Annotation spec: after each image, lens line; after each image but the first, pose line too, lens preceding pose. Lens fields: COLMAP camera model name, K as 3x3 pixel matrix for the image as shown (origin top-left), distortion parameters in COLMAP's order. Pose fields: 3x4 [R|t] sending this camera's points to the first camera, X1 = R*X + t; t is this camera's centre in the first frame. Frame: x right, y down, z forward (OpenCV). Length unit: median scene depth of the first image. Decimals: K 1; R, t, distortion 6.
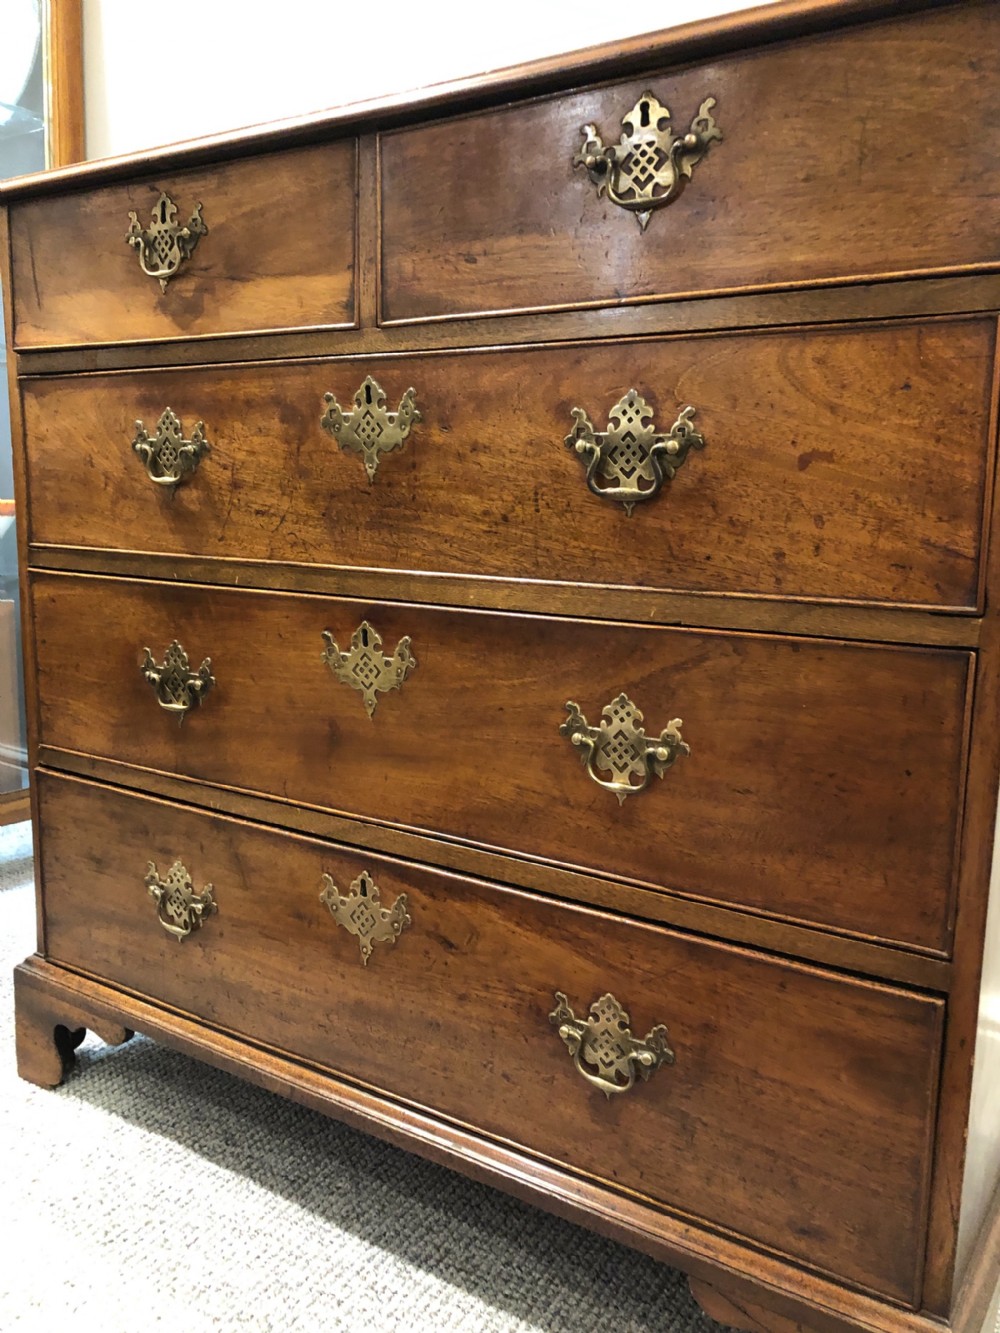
lens RADIAL K [[1055.1, 0, 530.8], [0, 1055.1, 667.2], [0, 0, 1]] dist [0.001455, 0.010512]
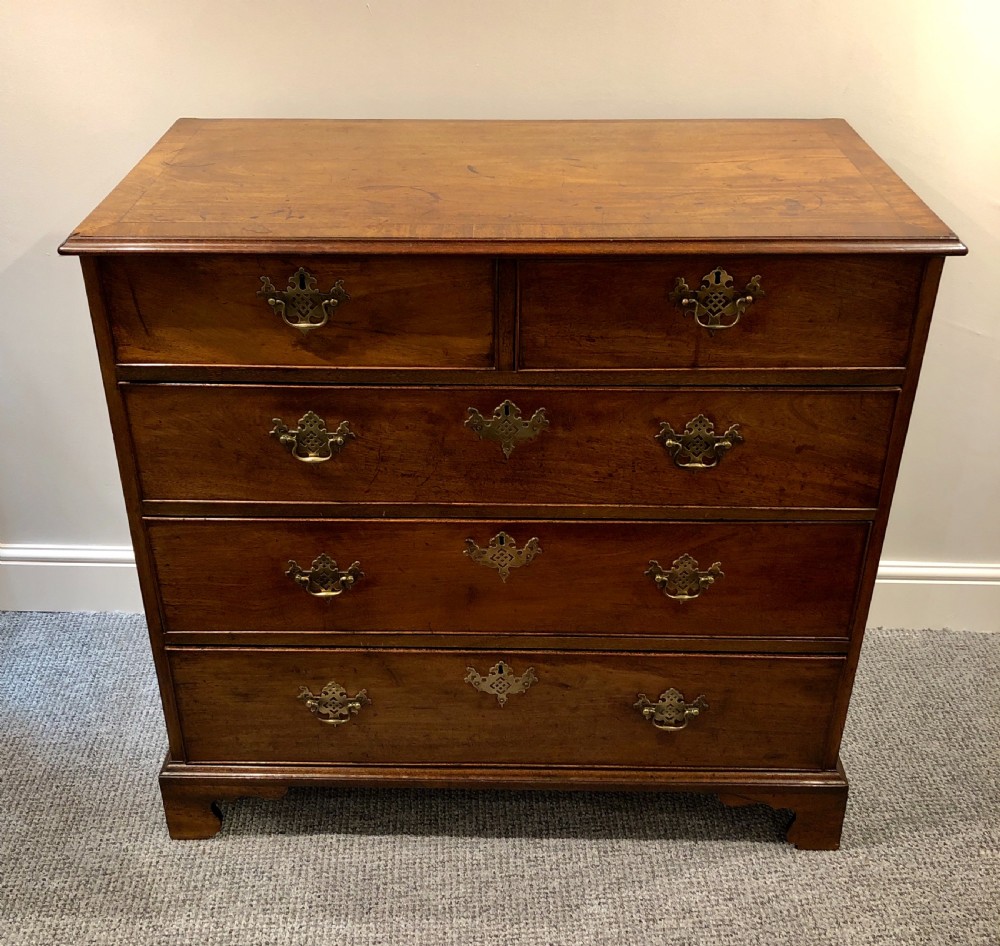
lens RADIAL K [[1129.7, 0, 485.6], [0, 1129.7, 426.1], [0, 0, 1]] dist [0.048002, -0.053044]
pose [[0.860826, -0.275935, 0.427597, -0.976748], [0.106092, 0.919082, 0.379518, -0.949518], [-0.497719, -0.281334, 0.820443, -0.363762]]
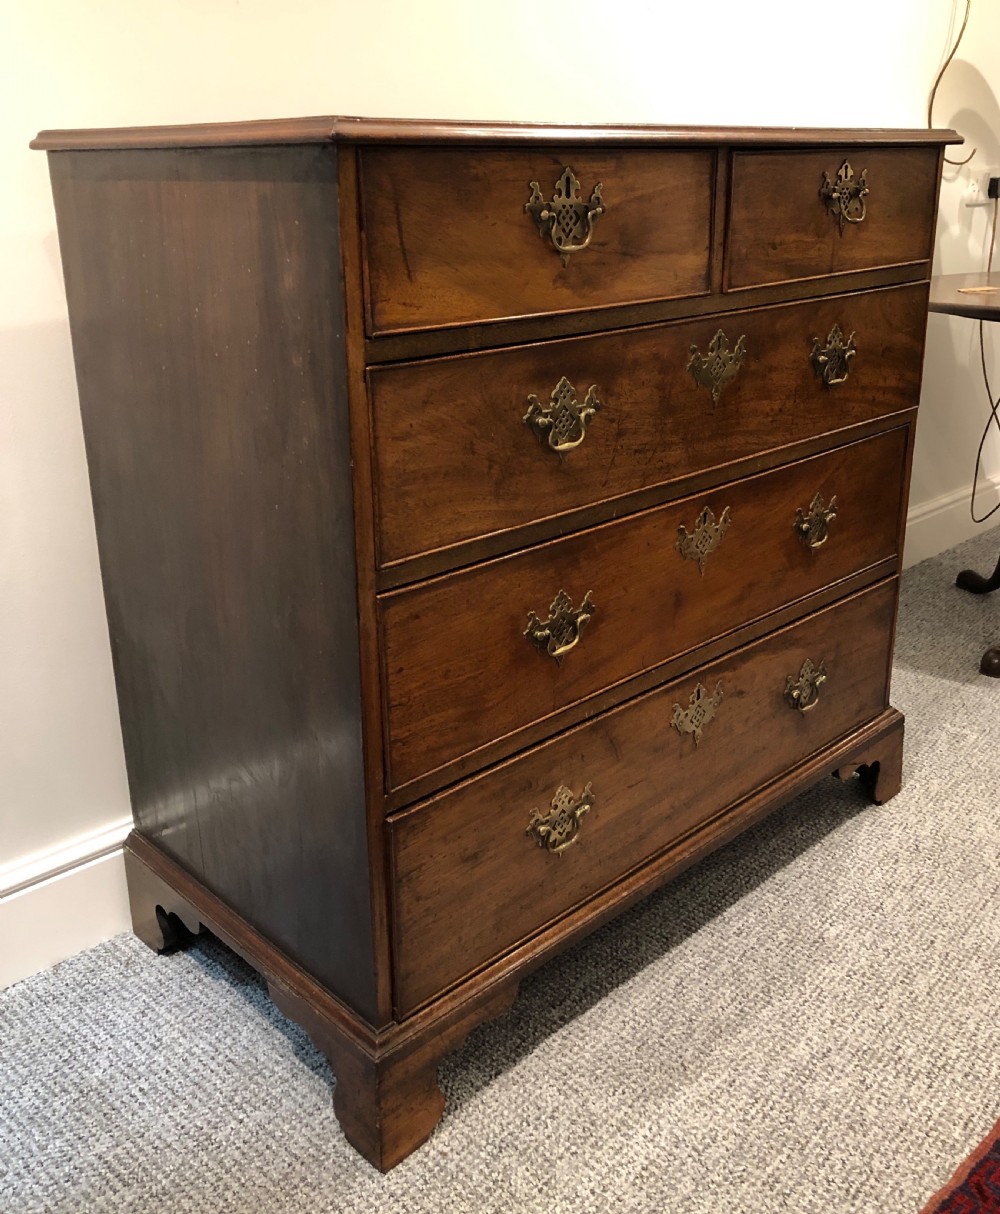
lens RADIAL K [[1159.1, 0, 517.6], [0, 1159.1, 550.2], [0, 0, 1]] dist [0.045090, 0.001961]
pose [[0.234024, -0.329613, 0.914652, -1.839378], [0.171545, 0.940015, 0.294862, -0.544198], [-0.956977, 0.087899, 0.276530, 0.948599]]
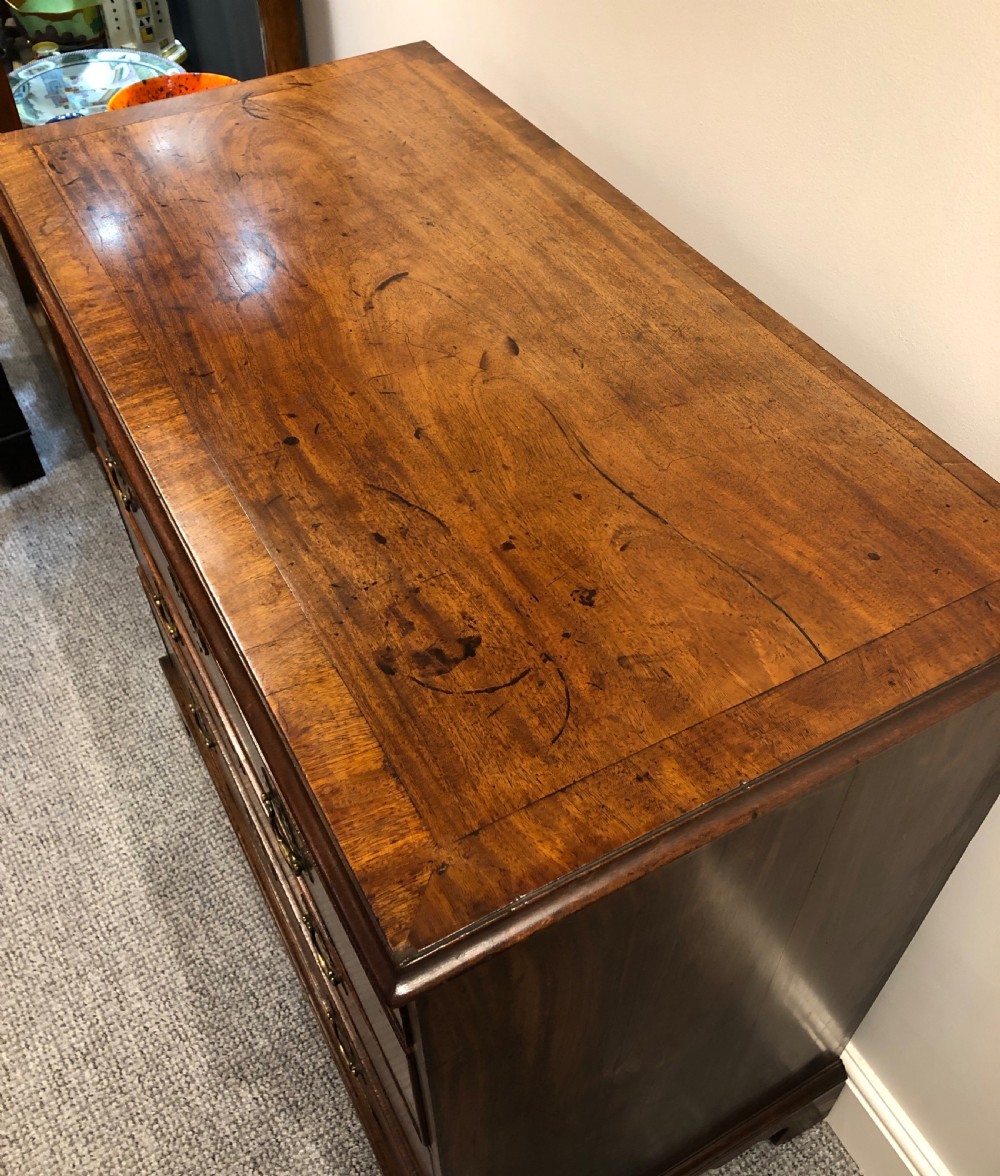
lens RADIAL K [[1104.6, 0, 503.4], [0, 1104.6, 598.7], [0, 0, 1]] dist [-0.004903, 0.067977]
pose [[0.872727, 0.342926, -0.347491, 0.603660], [-0.056018, 0.777404, 0.626502, -1.117529], [0.484984, -0.527299, 0.697672, 0.390501]]
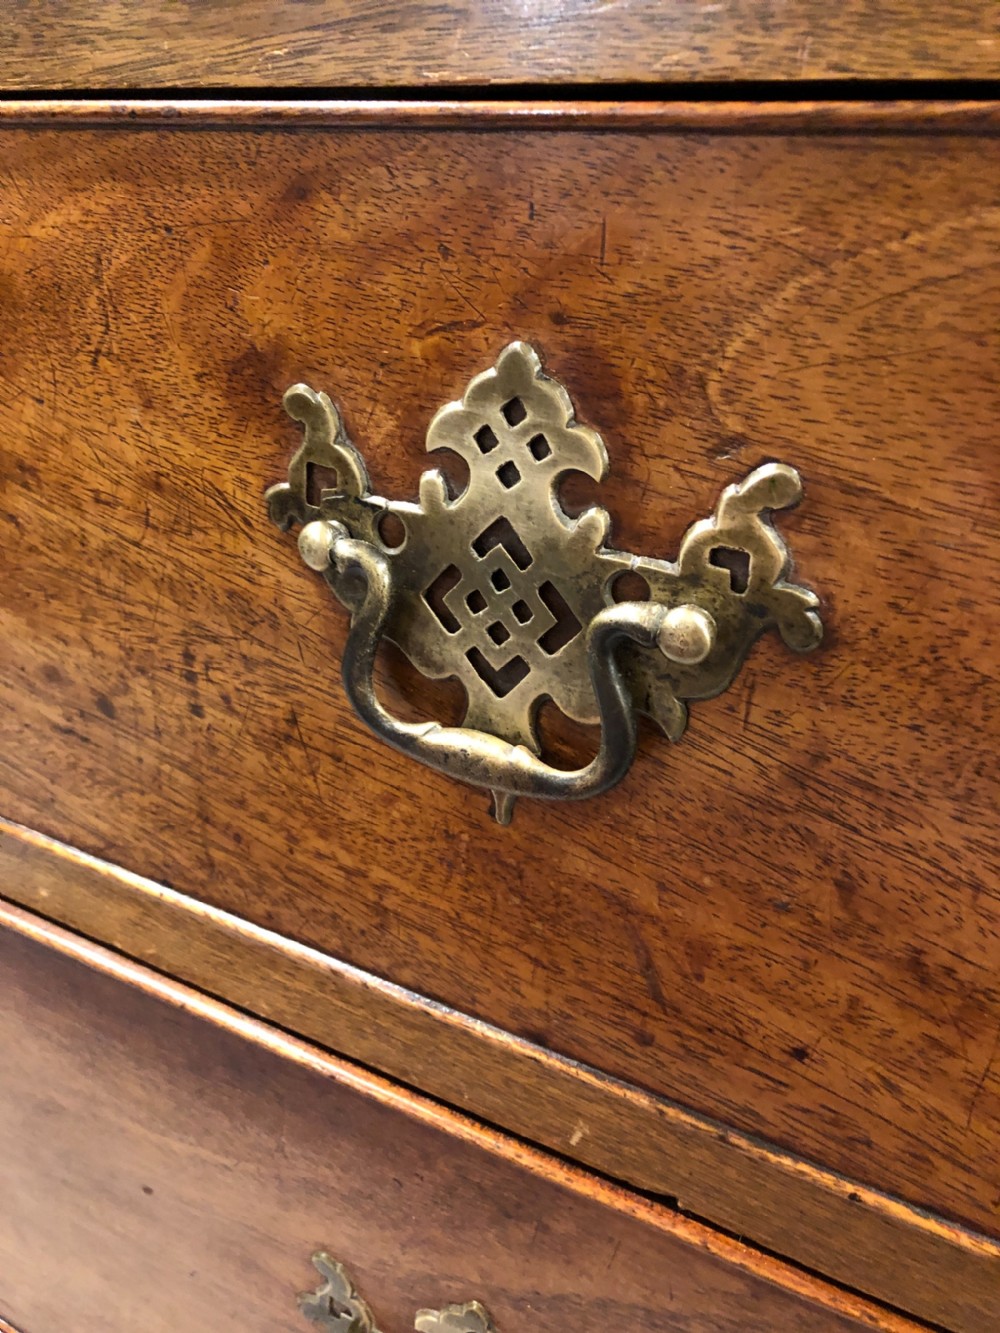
lens RADIAL K [[1152.3, 0, 500.0], [0, 1152.3, 666.5], [0, 0, 1]] dist [0.013153, 0.012010]
pose [[0.998950, 0.008583, 0.045004, 0.076641], [-0.018549, 0.973954, 0.225984, -0.237464], [-0.041893, -0.226581, 0.973091, 0.698745]]
